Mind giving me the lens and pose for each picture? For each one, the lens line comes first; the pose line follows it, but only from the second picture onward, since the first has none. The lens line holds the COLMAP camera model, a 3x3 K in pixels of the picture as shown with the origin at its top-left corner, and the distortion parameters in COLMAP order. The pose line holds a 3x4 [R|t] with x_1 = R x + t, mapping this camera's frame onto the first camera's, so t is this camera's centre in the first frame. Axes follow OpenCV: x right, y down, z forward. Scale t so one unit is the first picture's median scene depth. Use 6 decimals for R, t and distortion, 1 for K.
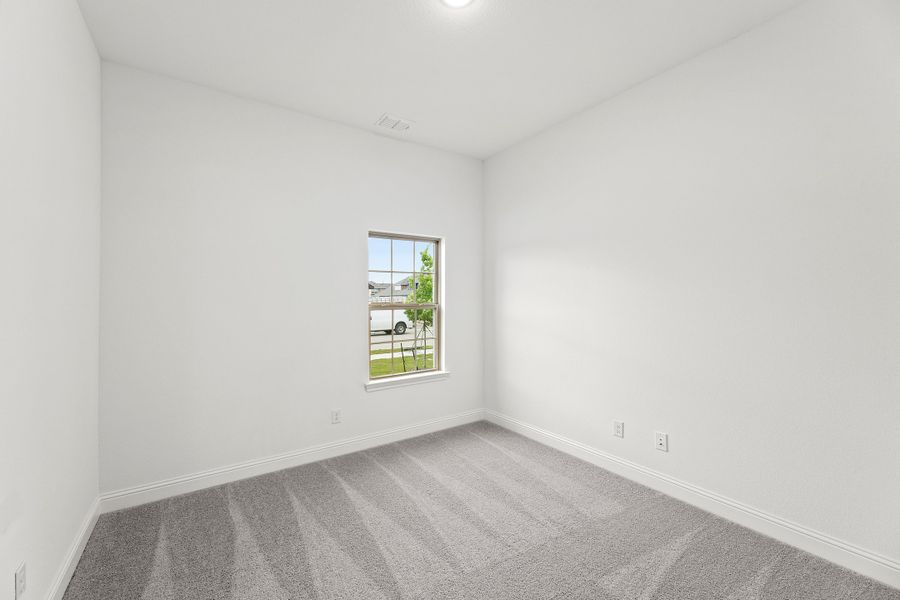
lens RADIAL K [[370.0, 0, 449.6], [0, 370.0, 305.2], [0, 0, 1]] dist [-0.002160, 0.000723]
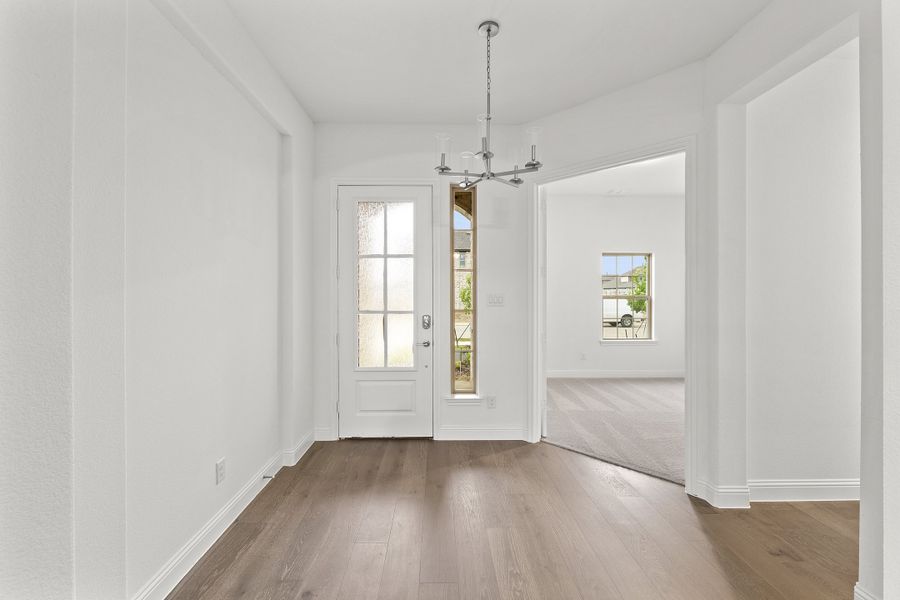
lens RADIAL K [[370.0, 0, 443.2], [0, 370.0, 301.1], [0, 0, 1]] dist [-0.002160, 0.000723]
pose [[0.828247, 0.004614, -0.560344, 0.115004], [-0.000207, 0.999969, 0.007929, 0.006948], [0.560363, -0.006452, 0.828222, -0.720238]]
